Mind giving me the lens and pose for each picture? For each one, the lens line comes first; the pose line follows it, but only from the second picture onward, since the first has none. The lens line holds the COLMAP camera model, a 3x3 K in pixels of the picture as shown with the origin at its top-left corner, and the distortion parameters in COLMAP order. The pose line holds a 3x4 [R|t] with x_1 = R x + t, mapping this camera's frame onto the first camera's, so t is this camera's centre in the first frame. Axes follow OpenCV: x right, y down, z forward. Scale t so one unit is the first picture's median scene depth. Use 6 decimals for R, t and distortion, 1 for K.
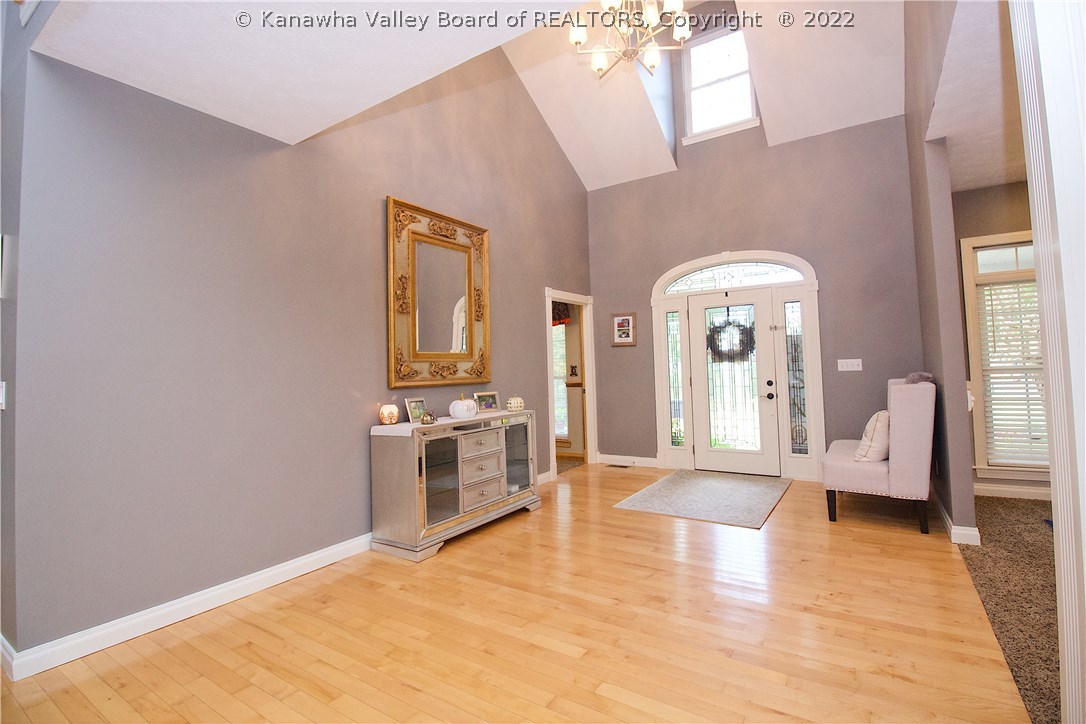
lens RADIAL K [[502.8, 0, 545.5], [0, 502.8, 348.2], [0, 0, 1]] dist [-0.002765, -0.014890]
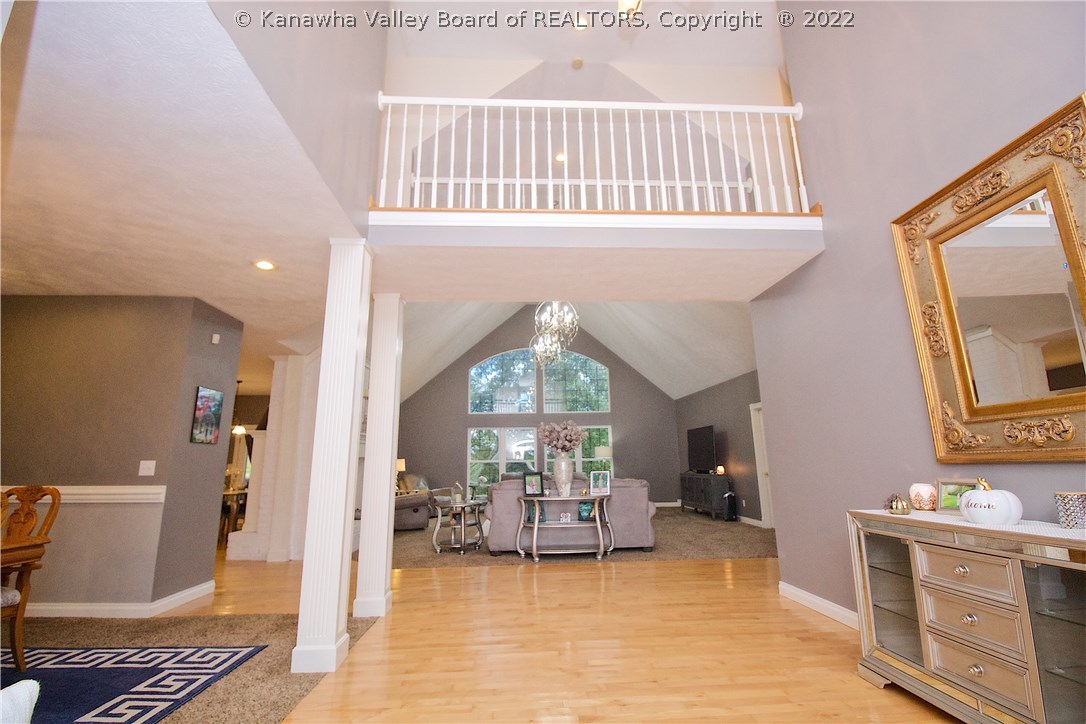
lens RADIAL K [[502.8, 0, 545.5], [0, 502.8, 348.2], [0, 0, 1]] dist [-0.002765, -0.014890]
pose [[-0.808700, -0.087882, -0.581619, 0.569972], [0.068025, 0.968170, -0.240873, 0.051075], [0.584274, -0.234358, -0.776981, 1.198538]]
